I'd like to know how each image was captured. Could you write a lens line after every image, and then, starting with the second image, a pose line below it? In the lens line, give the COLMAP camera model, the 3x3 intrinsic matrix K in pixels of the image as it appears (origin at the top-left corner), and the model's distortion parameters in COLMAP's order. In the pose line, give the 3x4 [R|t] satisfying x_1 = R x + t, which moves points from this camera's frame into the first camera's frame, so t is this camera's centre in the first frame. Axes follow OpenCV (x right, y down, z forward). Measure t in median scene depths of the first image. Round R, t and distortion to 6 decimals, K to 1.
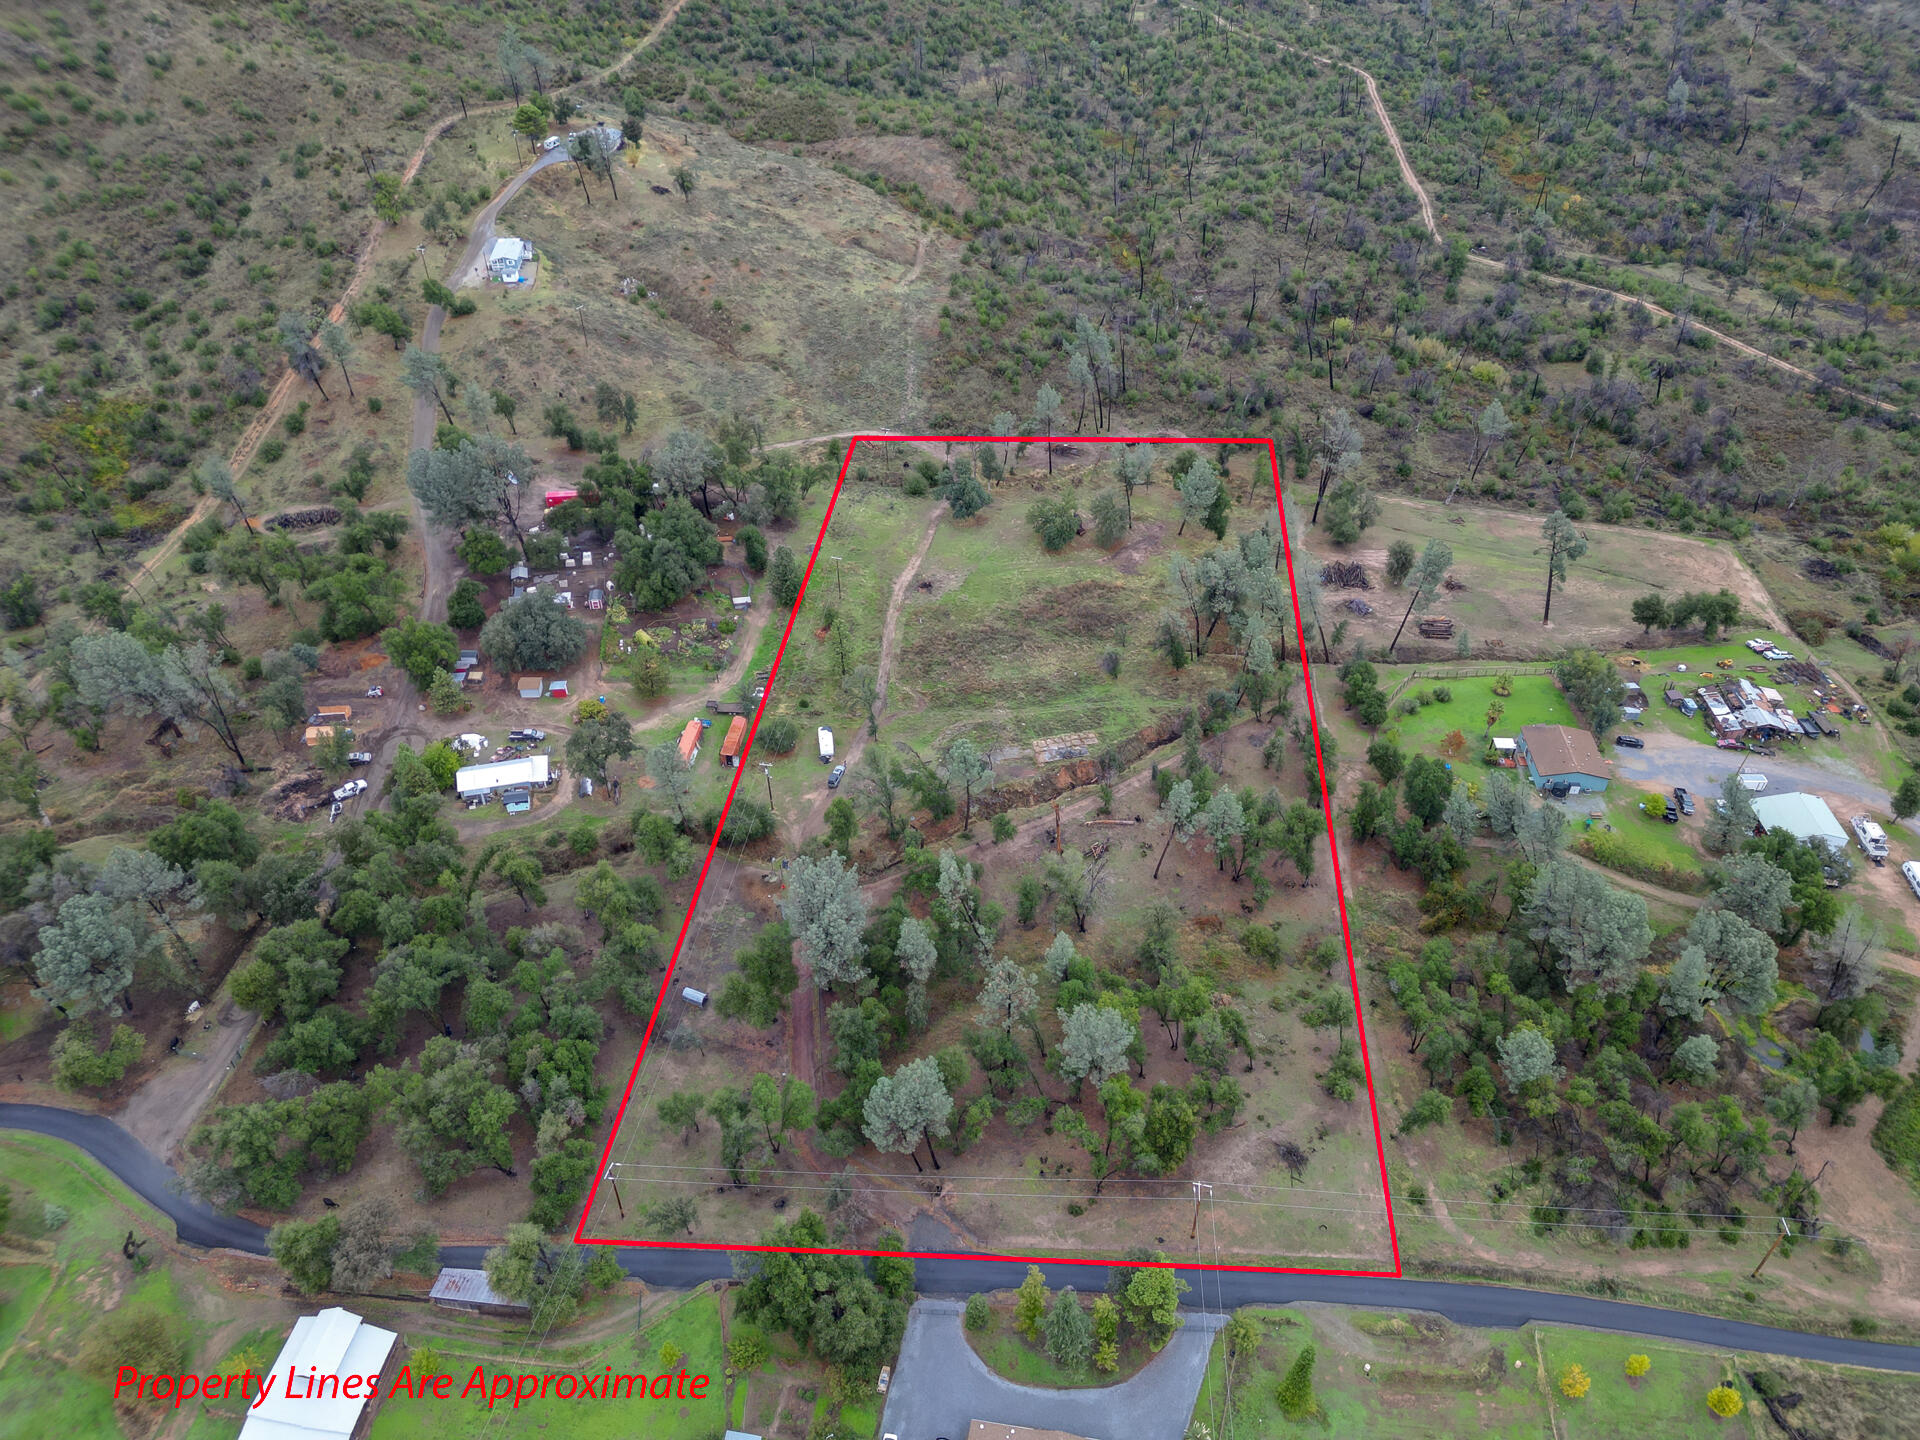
lens RADIAL K [[1347.2, 0, 960.0], [0, 1347.2, 720.0], [0, 0, 1]] dist [0.051513, -0.032690]
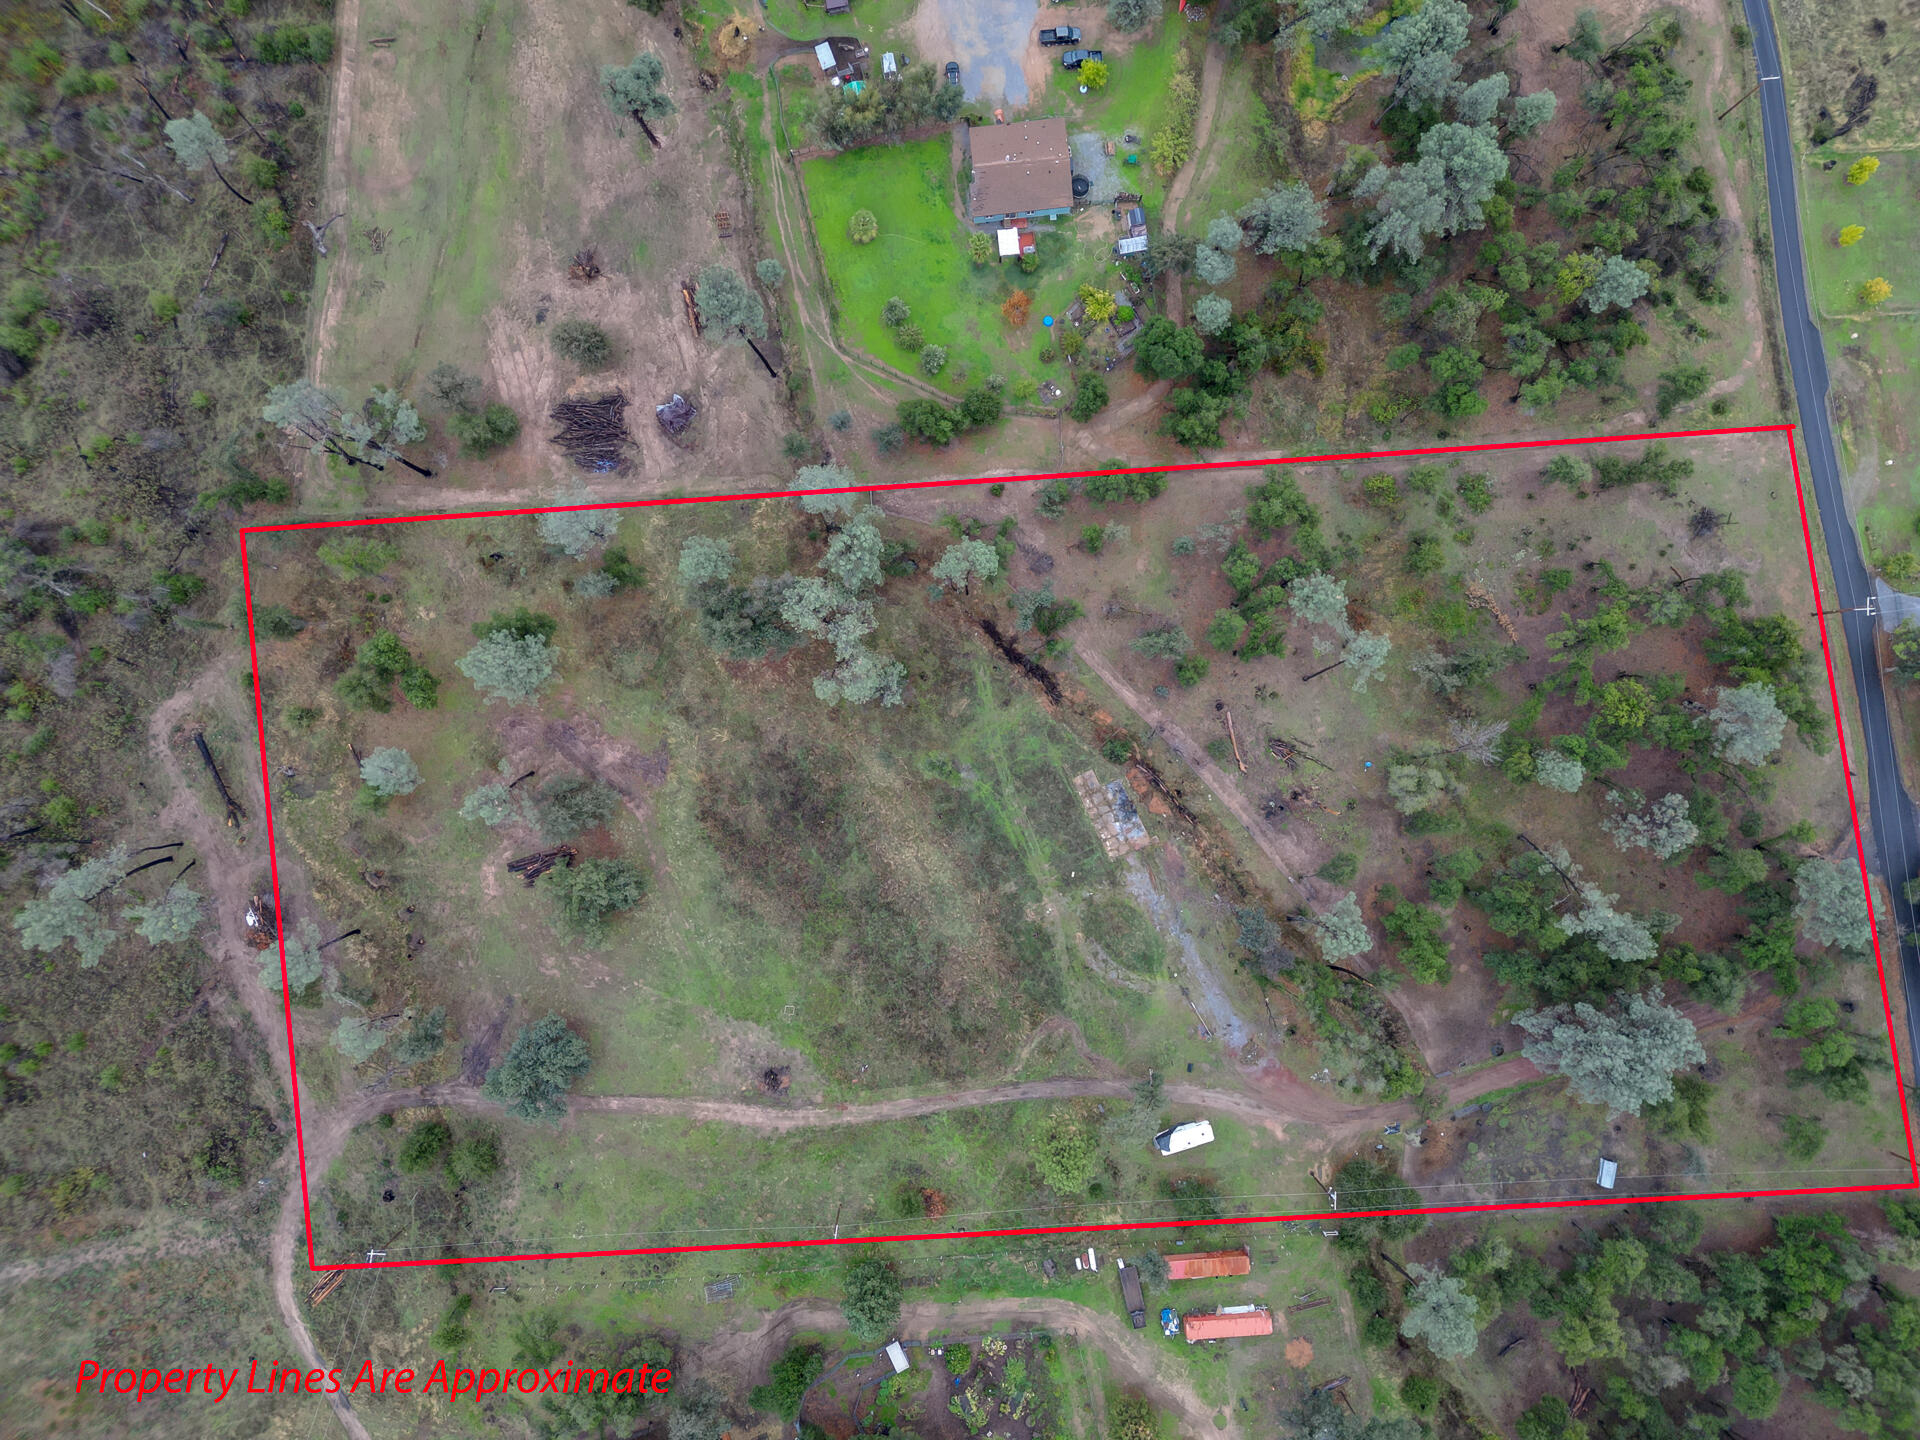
lens RADIAL K [[1347.2, 0, 960.0], [0, 1347.2, 720.0], [0, 0, 1]] dist [0.051513, -0.032690]
pose [[-0.176032, -0.983630, 0.038524, 0.120286], [0.620718, -0.080540, 0.779886, -0.636462], [-0.764017, 0.161198, 0.624735, 0.618989]]
